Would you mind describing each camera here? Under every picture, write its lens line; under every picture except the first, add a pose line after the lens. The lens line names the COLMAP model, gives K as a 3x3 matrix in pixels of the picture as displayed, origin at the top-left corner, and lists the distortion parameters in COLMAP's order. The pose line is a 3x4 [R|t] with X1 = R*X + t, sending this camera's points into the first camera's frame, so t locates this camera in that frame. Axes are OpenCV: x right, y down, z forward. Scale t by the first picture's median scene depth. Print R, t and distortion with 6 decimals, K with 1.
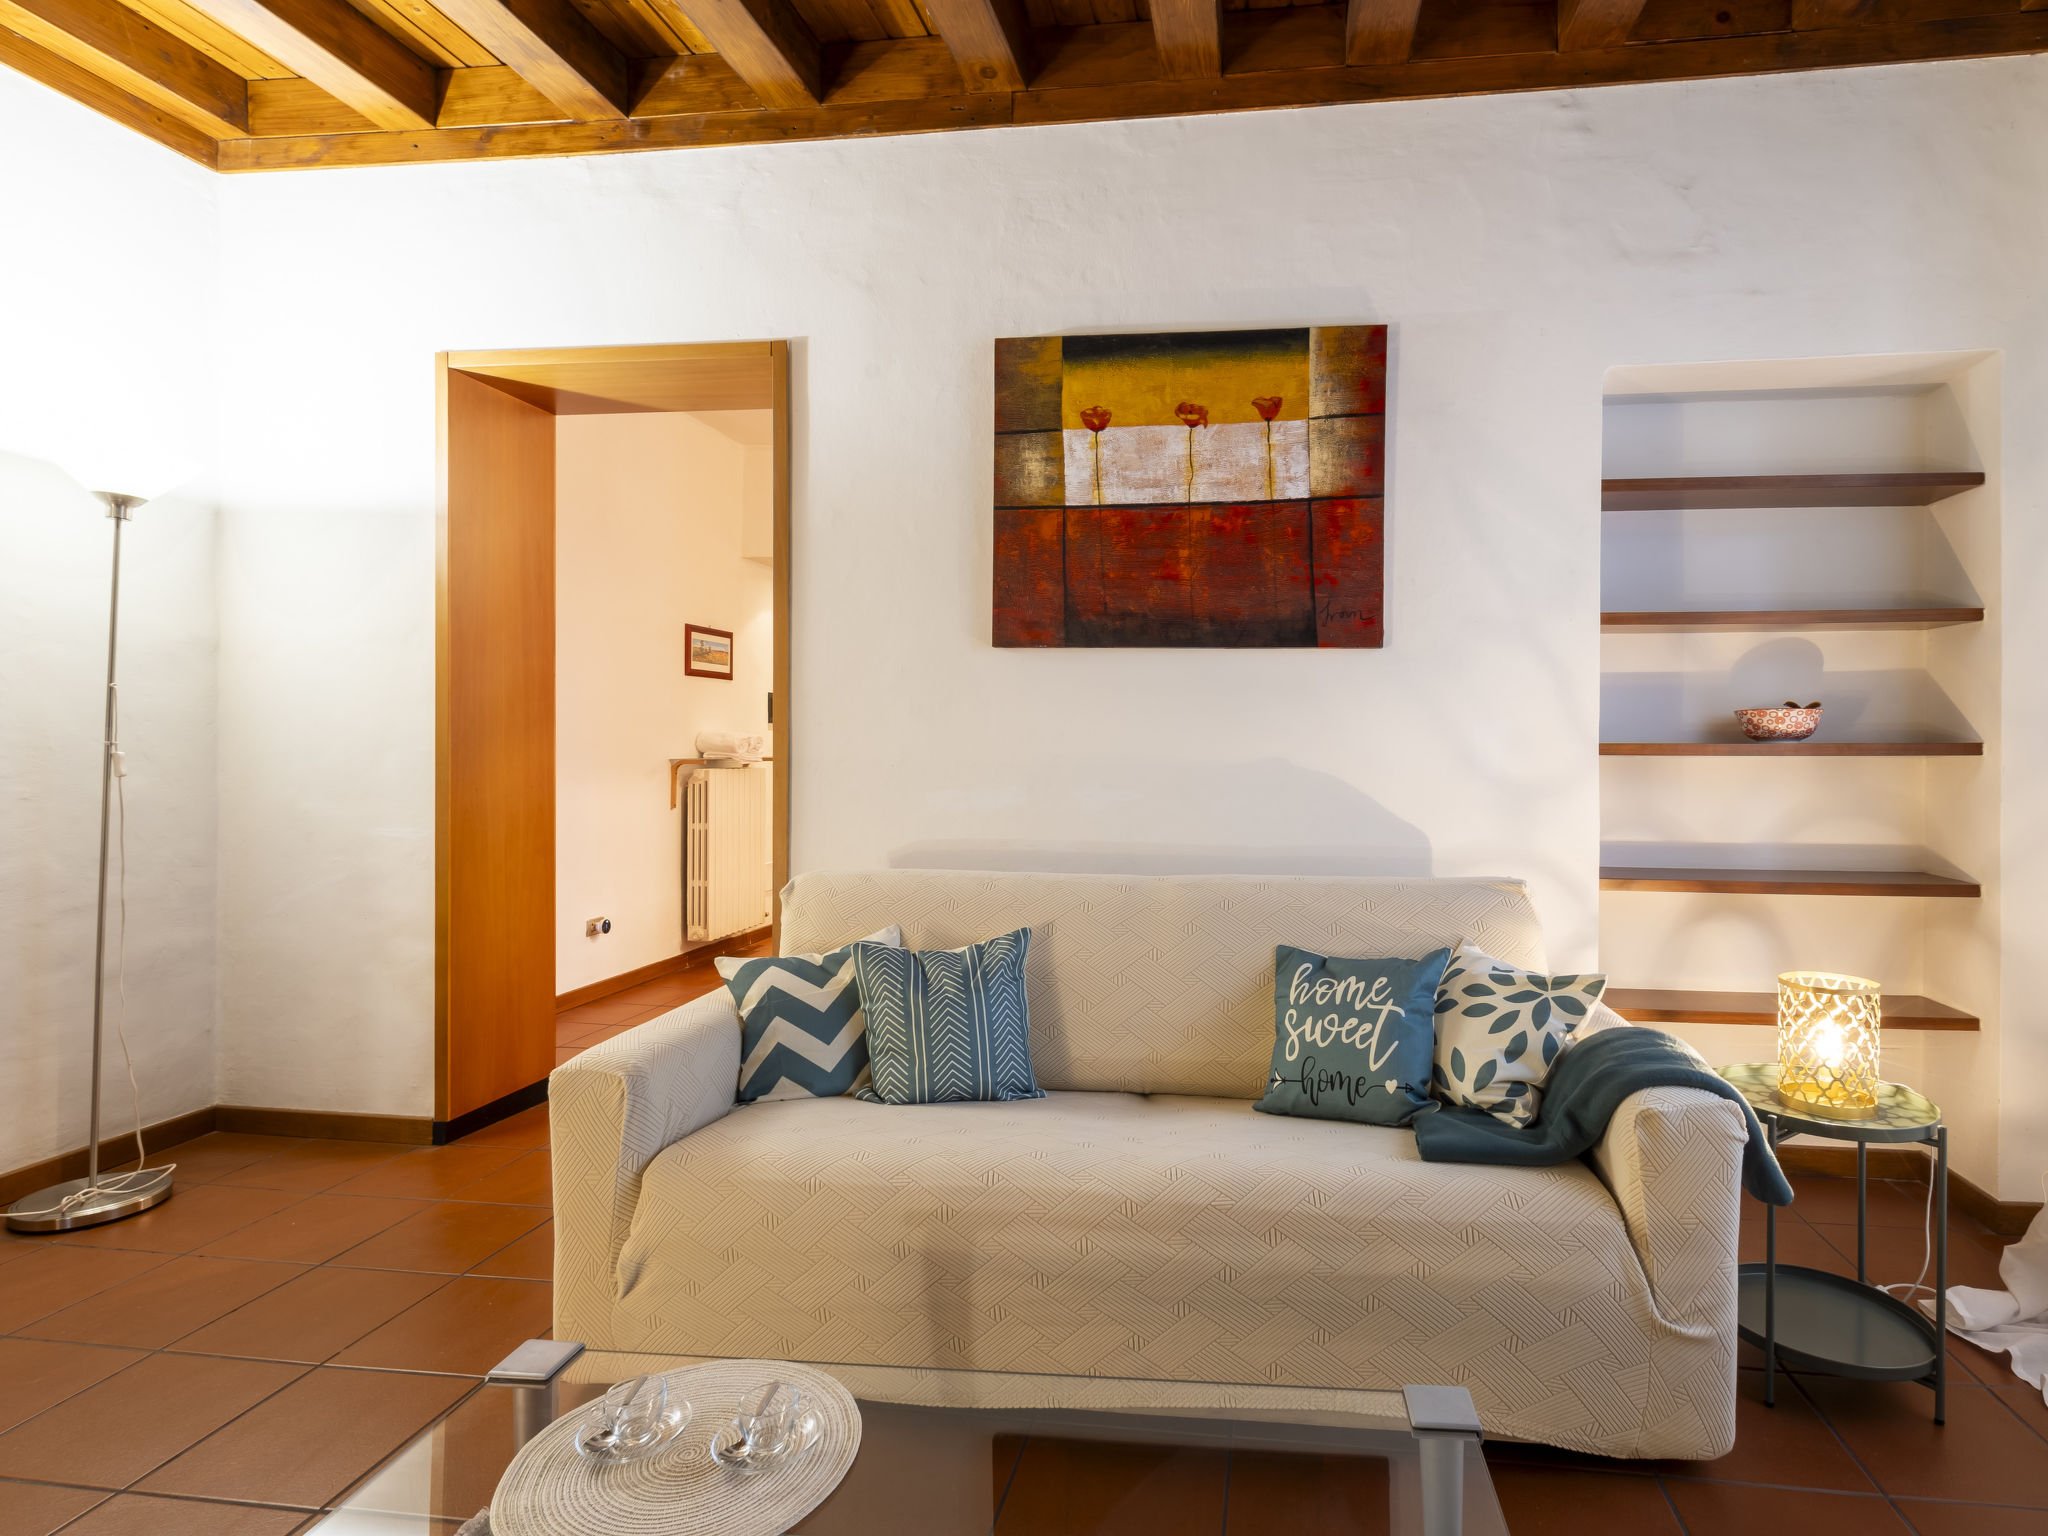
lens RADIAL K [[1100.1, 0, 1070.6], [0, 1100.1, 766.8], [0, 0, 1]] dist [0.002300, 0.004267]
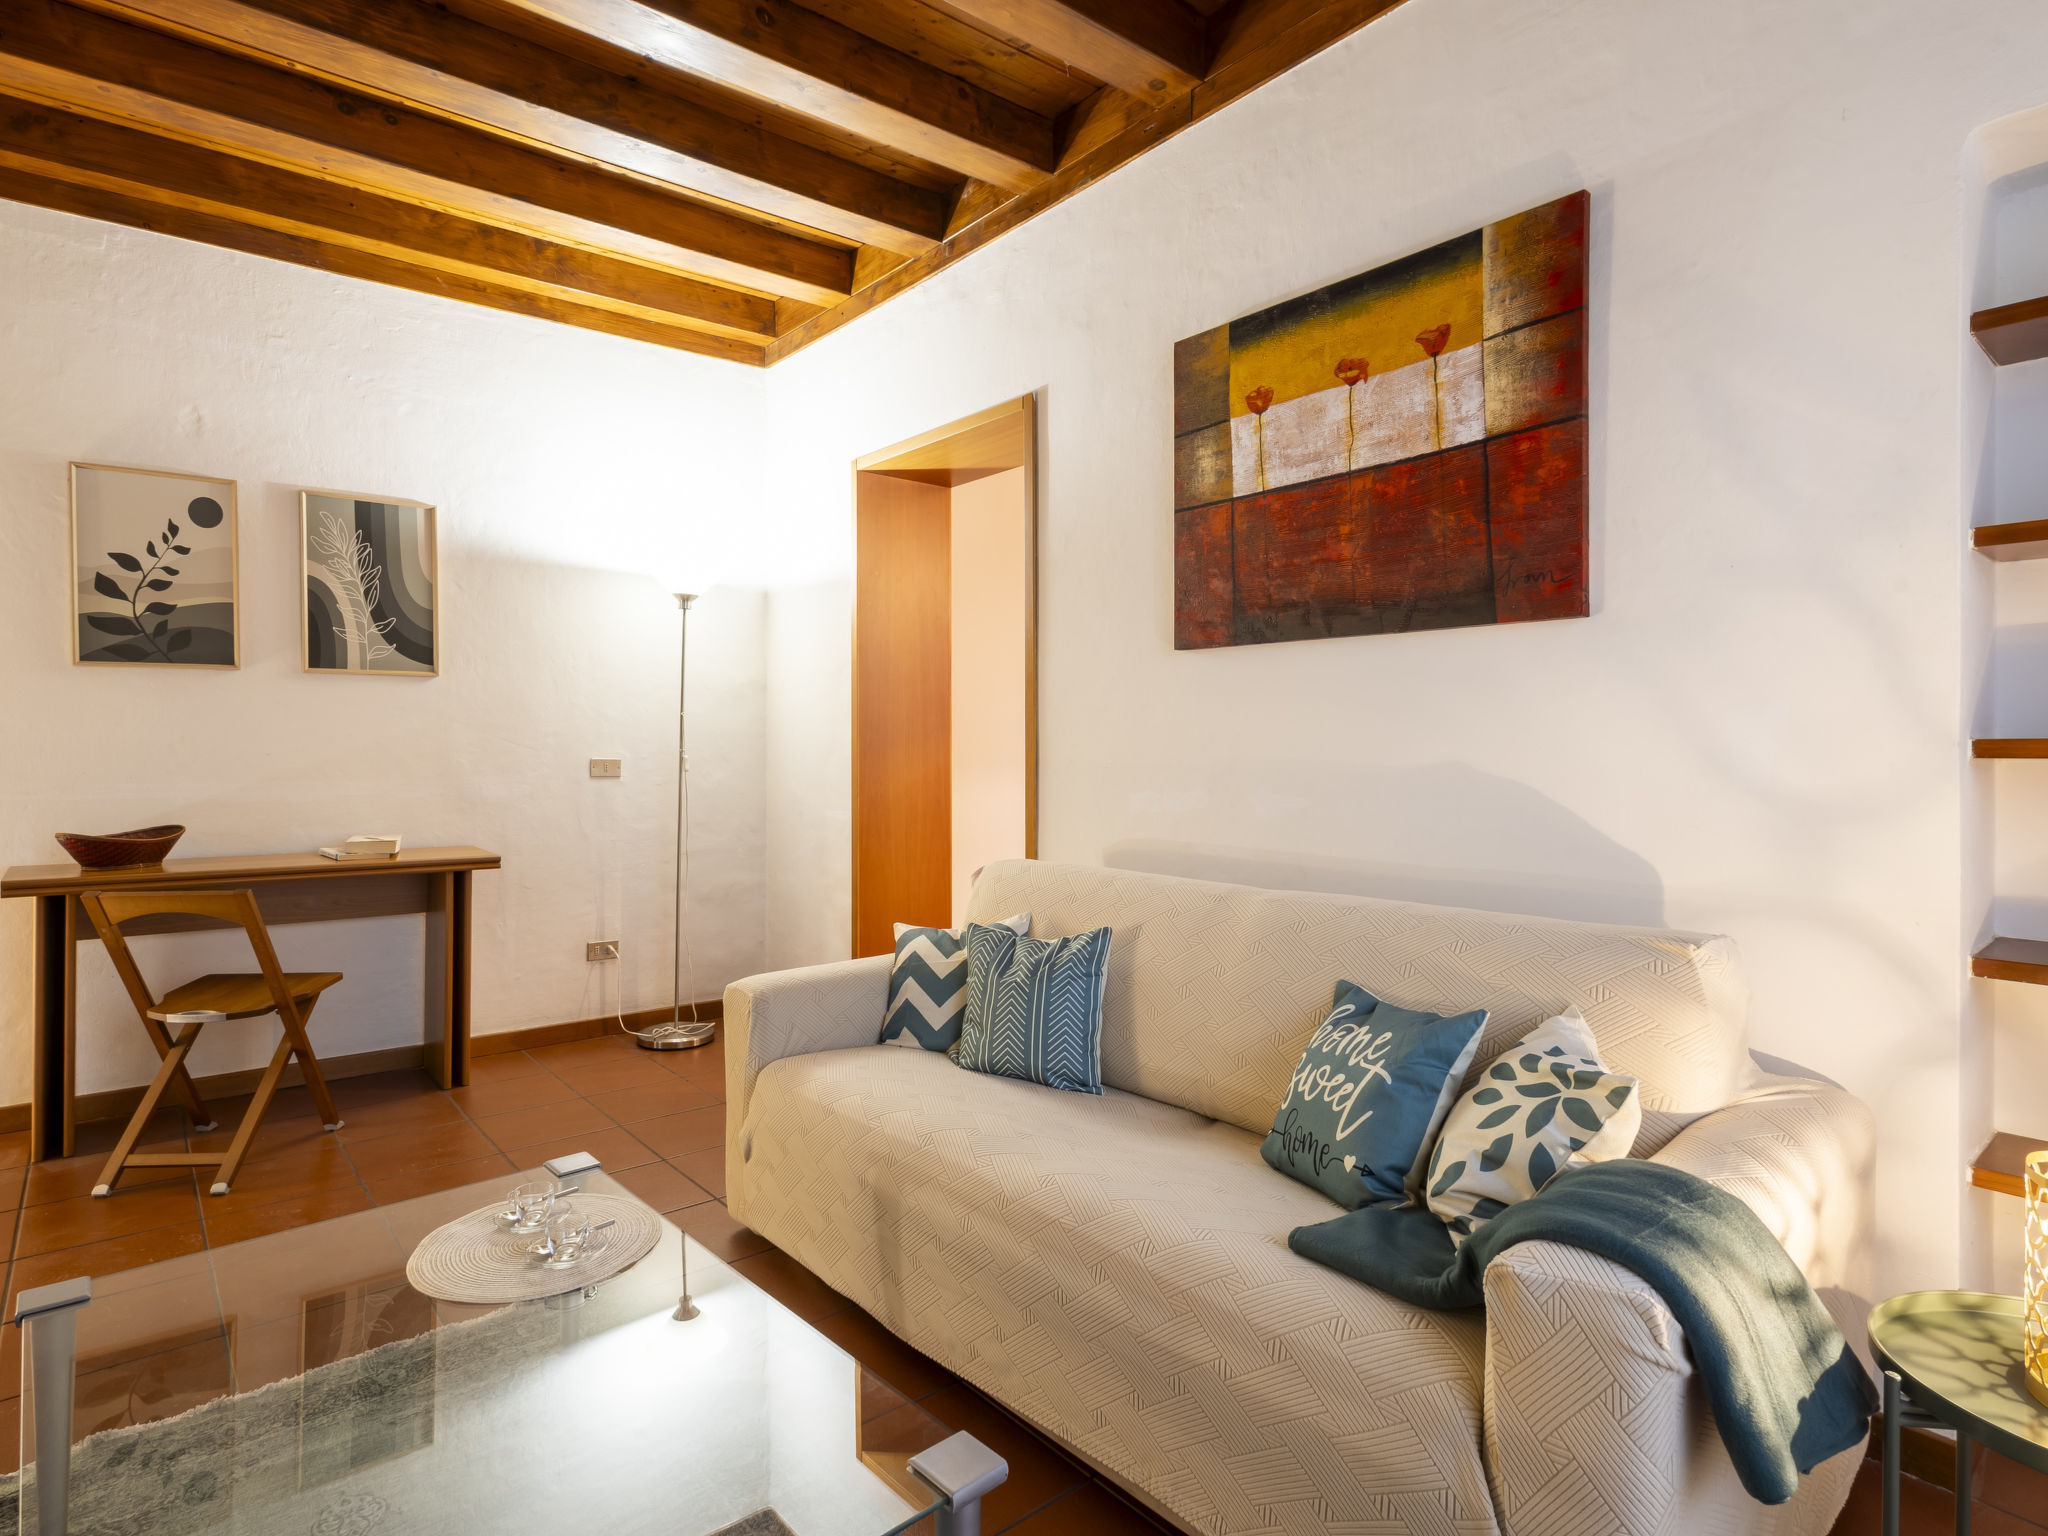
lens RADIAL K [[1100.1, 0, 1073.0], [0, 1100.1, 768.3], [0, 0, 1]] dist [0.002300, 0.004267]
pose [[0.723029, 0.006427, -0.690788, 0.558744], [-0.008547, 0.999963, 0.000357, -0.000801], [0.690765, 0.005646, 0.723057, 0.211540]]
